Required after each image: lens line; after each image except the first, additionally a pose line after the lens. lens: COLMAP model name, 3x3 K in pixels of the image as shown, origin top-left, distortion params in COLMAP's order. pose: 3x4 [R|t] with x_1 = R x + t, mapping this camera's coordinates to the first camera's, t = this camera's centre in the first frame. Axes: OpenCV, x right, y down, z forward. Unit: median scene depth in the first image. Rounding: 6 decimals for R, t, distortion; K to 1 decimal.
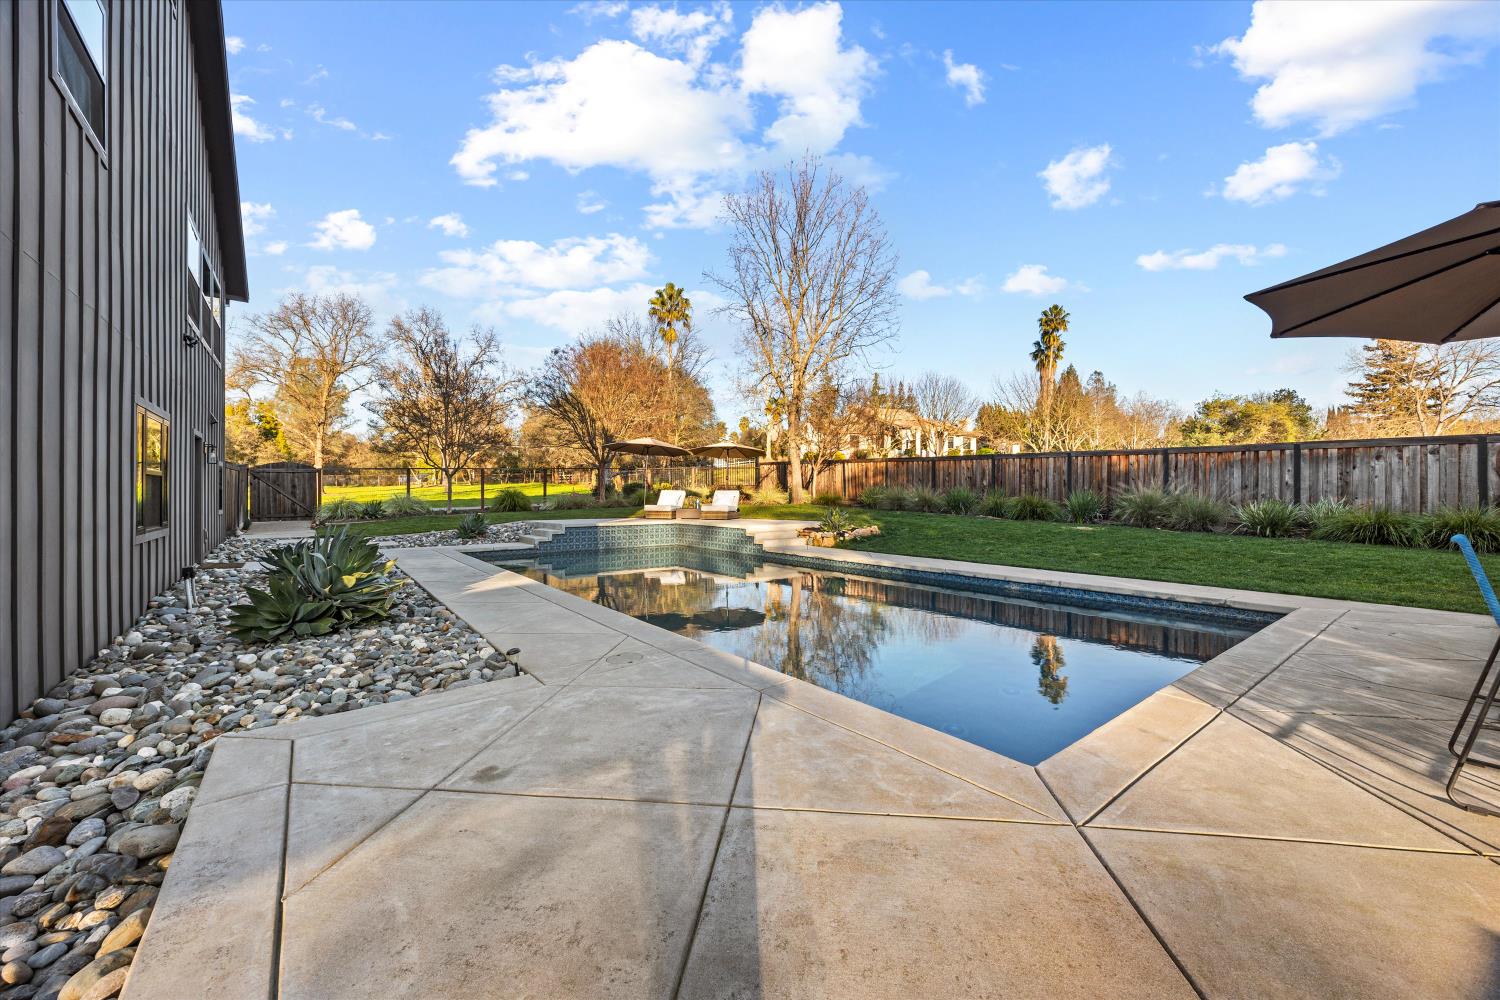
lens RADIAL K [[567.7, 0, 756.4], [0, 567.7, 497.9], [0, 0, 1]] dist [-0.014680, -0.000711]
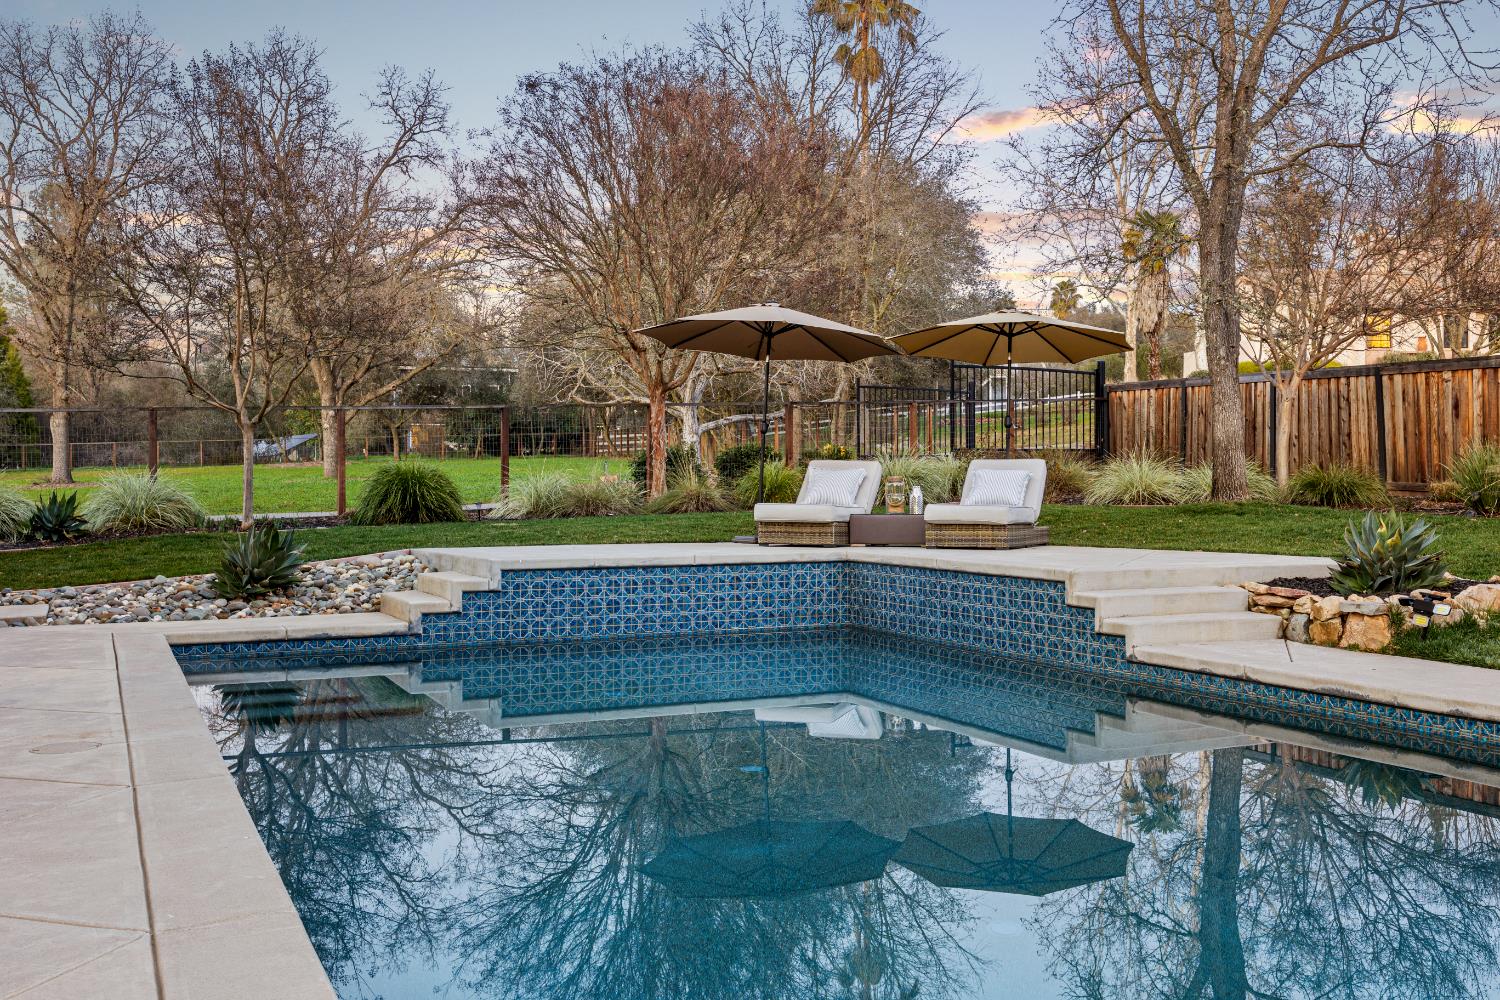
lens RADIAL K [[1427.1, 0, 749.8], [0, 1427.1, 492.3], [0, 0, 1]] dist [0.018653, 0.000000]
pose [[0.971807, -0.002216, -0.235766, -0.001854], [0.002003, 0.999997, -0.001142, 0.004741], [0.235768, 0.000638, 0.971809, 0.128838]]
